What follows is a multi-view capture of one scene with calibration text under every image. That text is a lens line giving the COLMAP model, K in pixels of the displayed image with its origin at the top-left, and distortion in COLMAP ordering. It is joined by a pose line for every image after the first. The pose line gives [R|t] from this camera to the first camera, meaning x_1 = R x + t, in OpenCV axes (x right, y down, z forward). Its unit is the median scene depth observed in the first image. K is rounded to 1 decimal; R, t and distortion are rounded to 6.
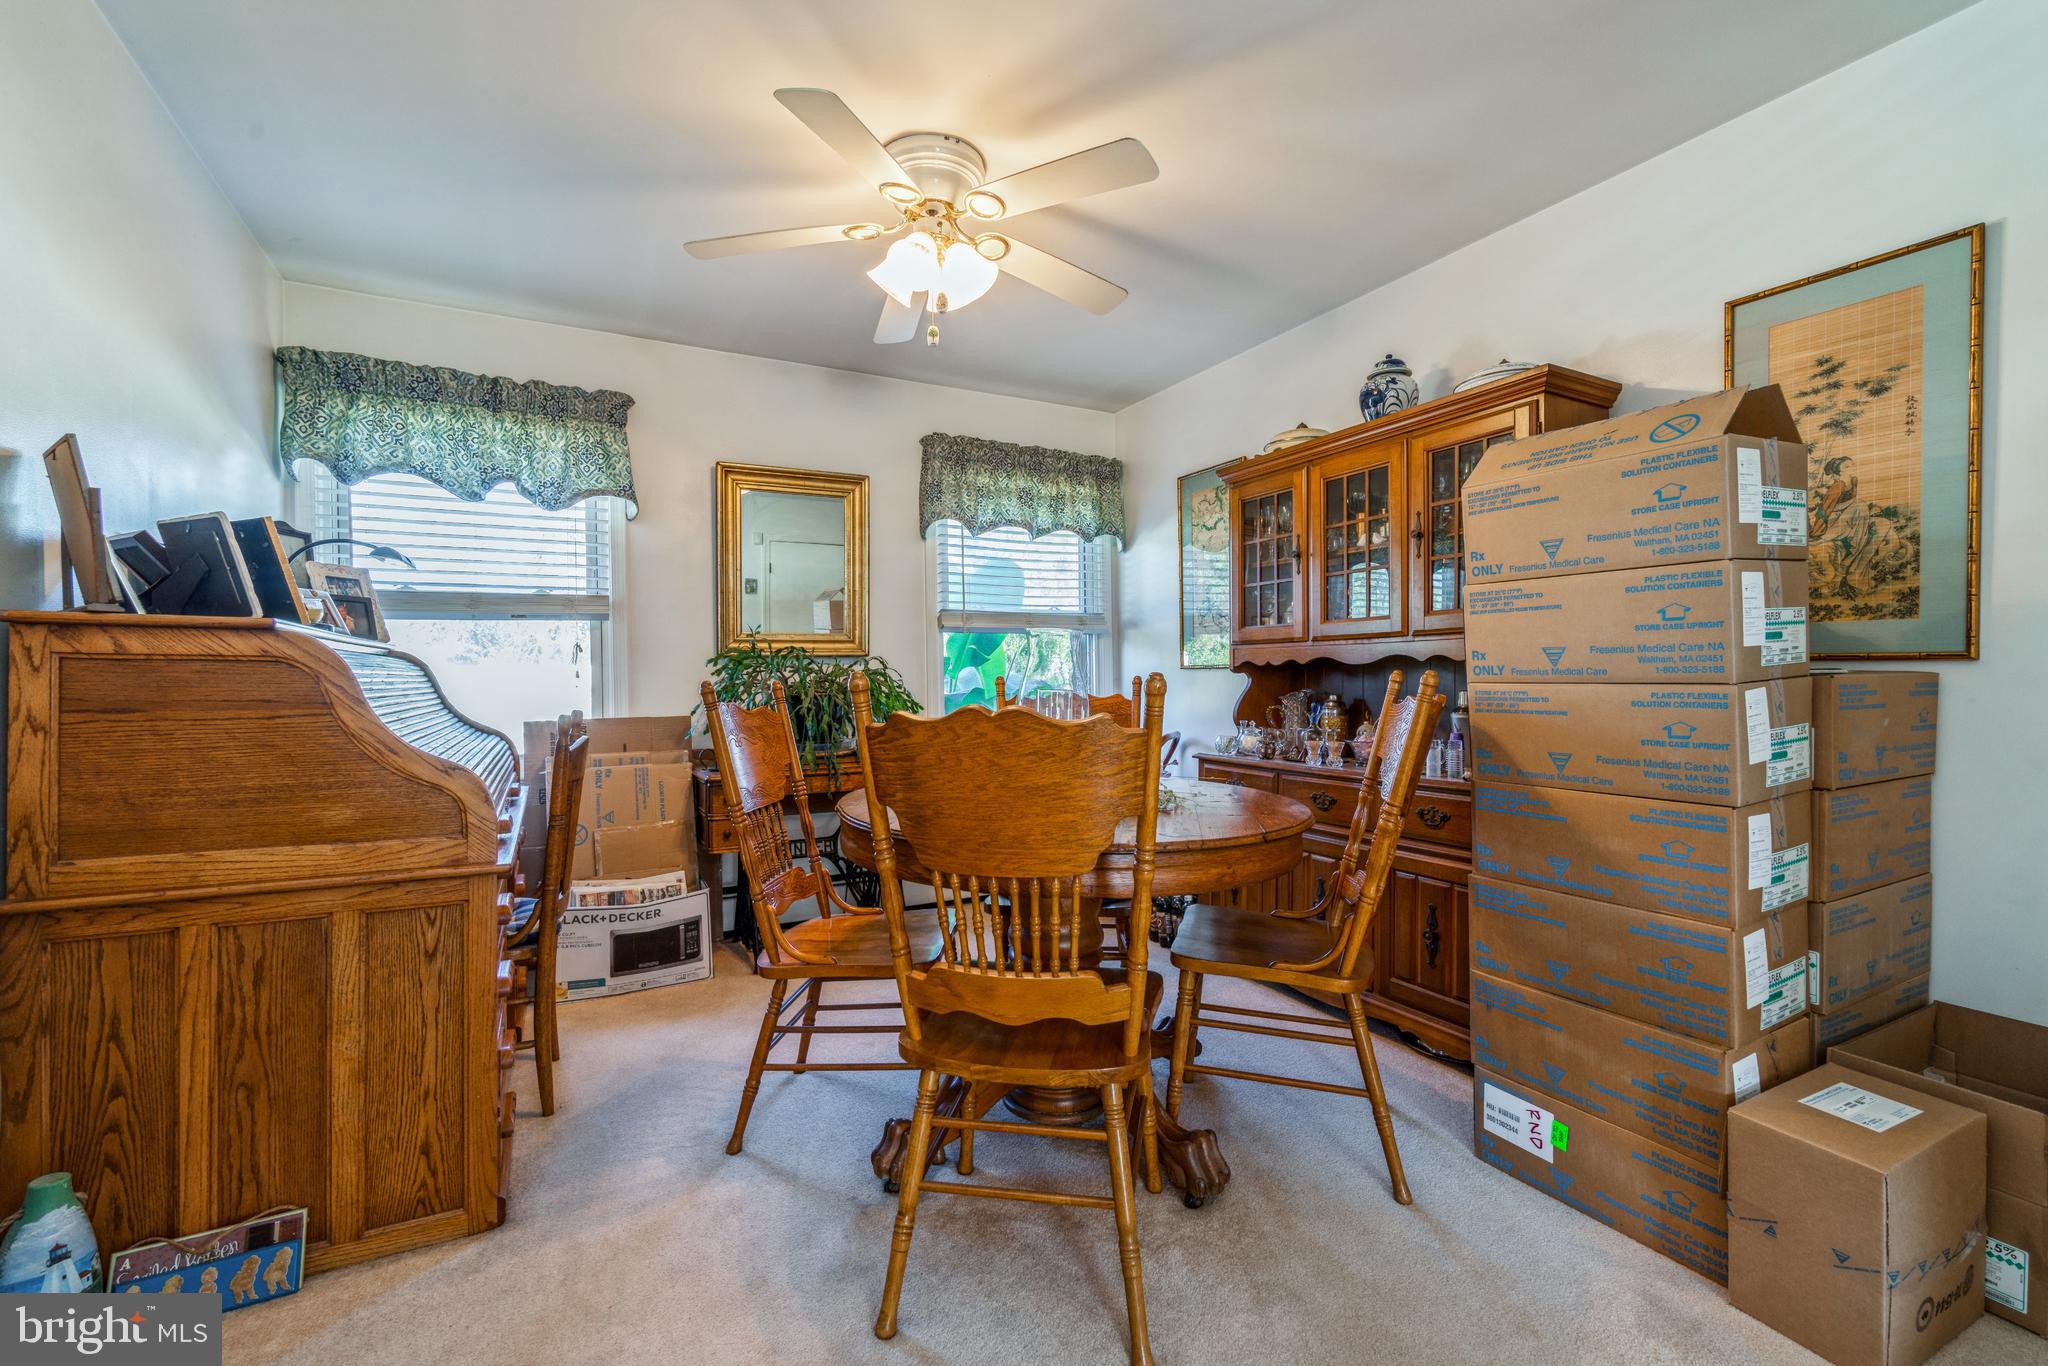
lens RADIAL K [[876.4, 0, 1024.0], [0, 876.4, 683.0], [0, 0, 1]] dist [-0.002279, 0.000240]
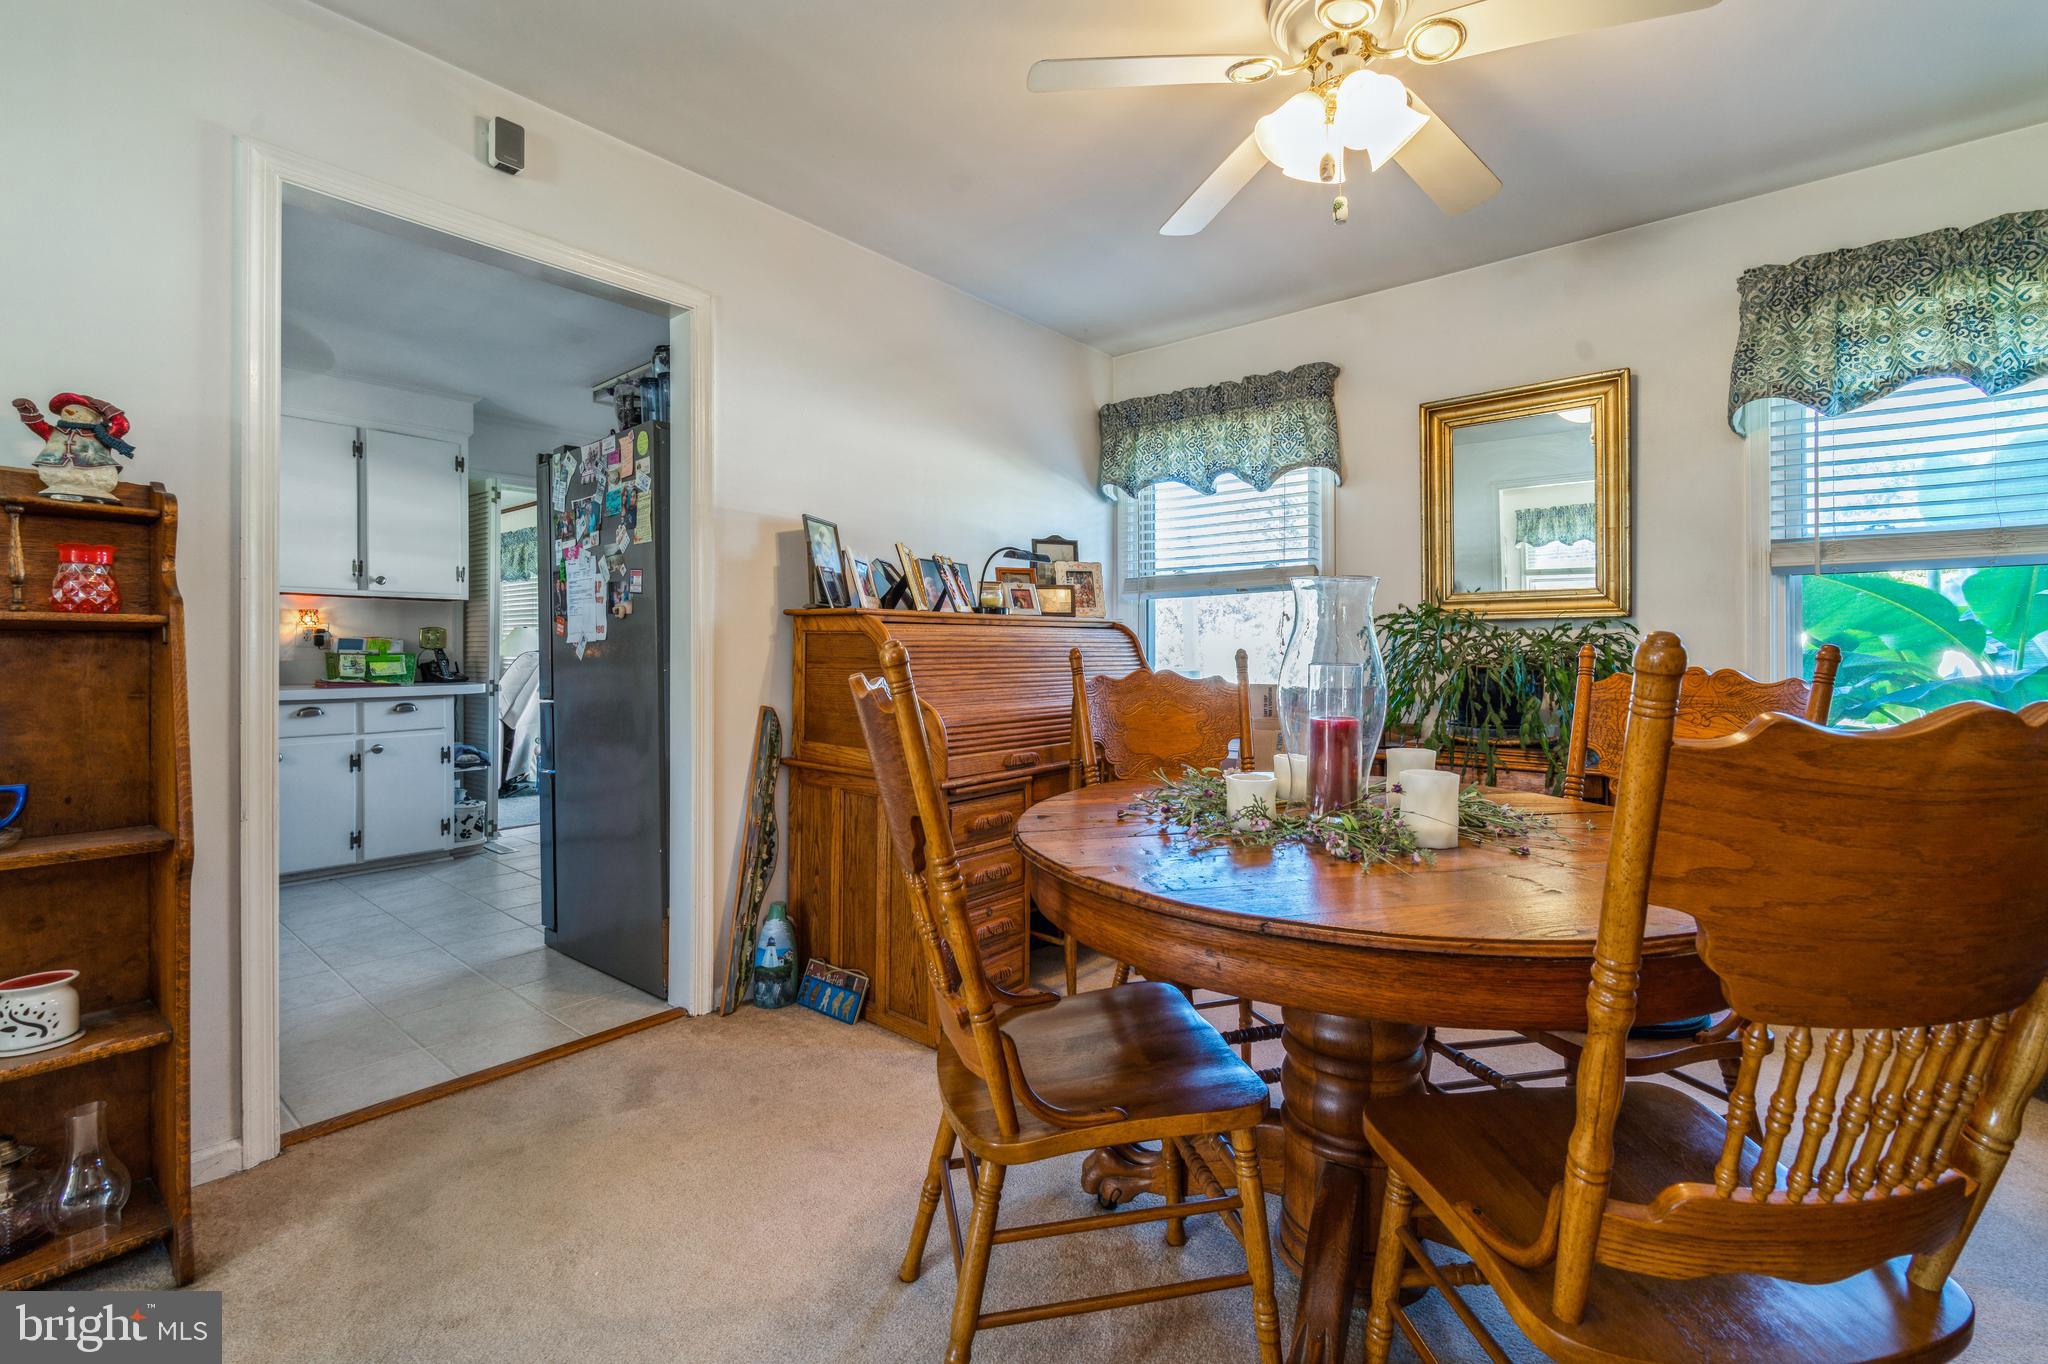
lens RADIAL K [[903.6, 0, 1016.7], [0, 903.6, 644.6], [0, 0, 1]] dist [-0.002839, -0.000268]
pose [[0.367559, 0.001267, -0.929999, 0.400439], [-0.009565, 0.999951, -0.002418, -0.002130], [0.929951, 0.009785, 0.367553, 0.319591]]
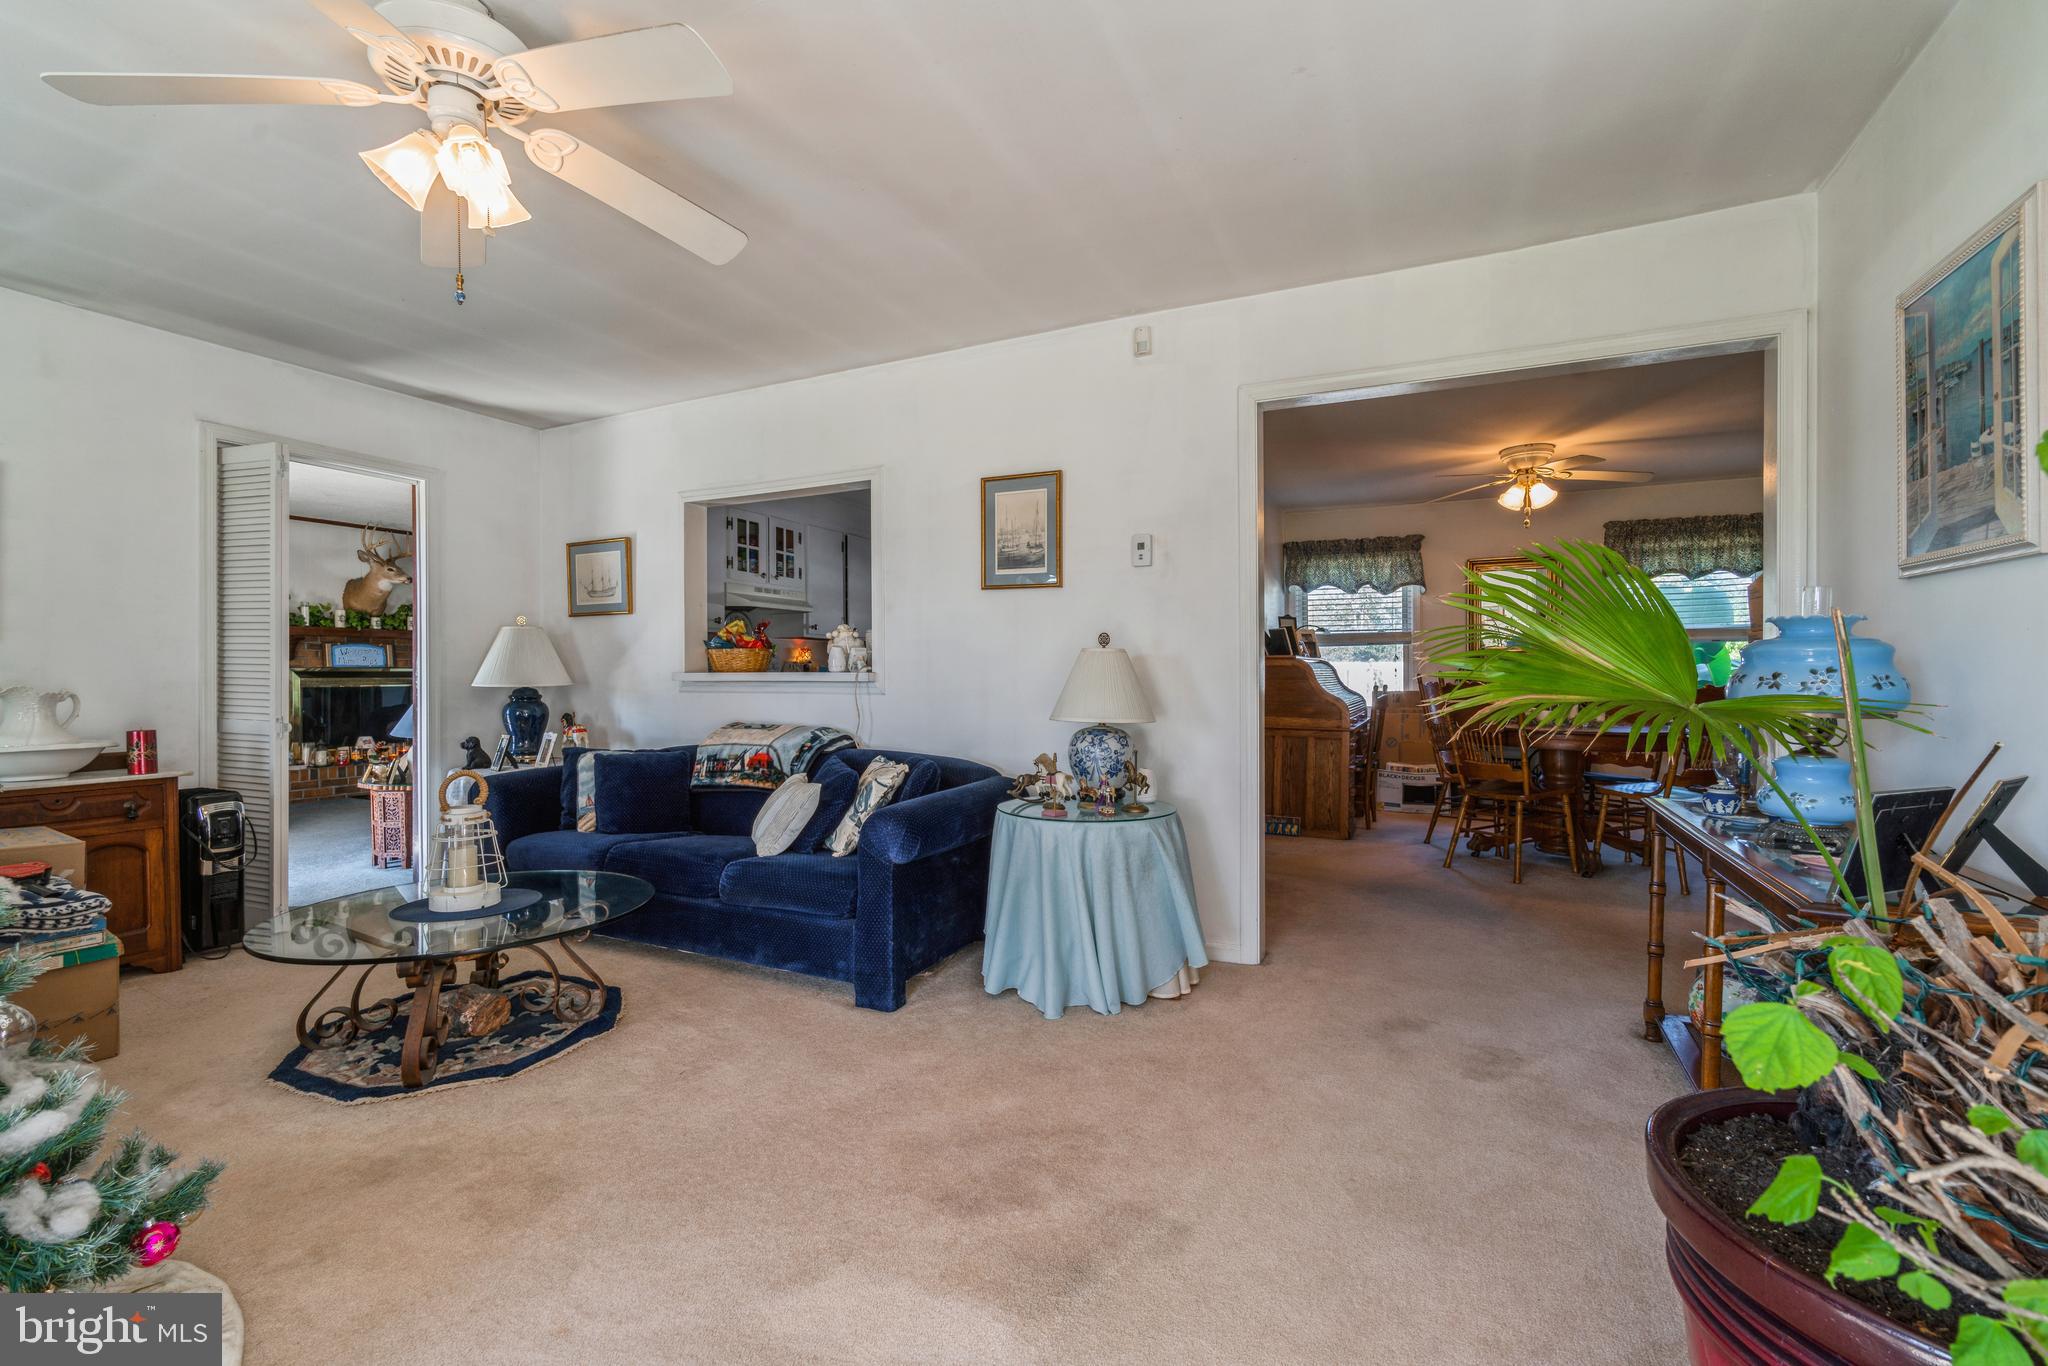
lens RADIAL K [[876.4, 0, 1024.0], [0, 876.4, 683.0], [0, 0, 1]] dist [-0.002279, 0.000240]
pose [[0.584286, 0.015596, -0.811398, 0.732144], [-0.008483, 0.999878, 0.013110, 0.002180], [0.811503, -0.000776, 0.584347, -1.038063]]
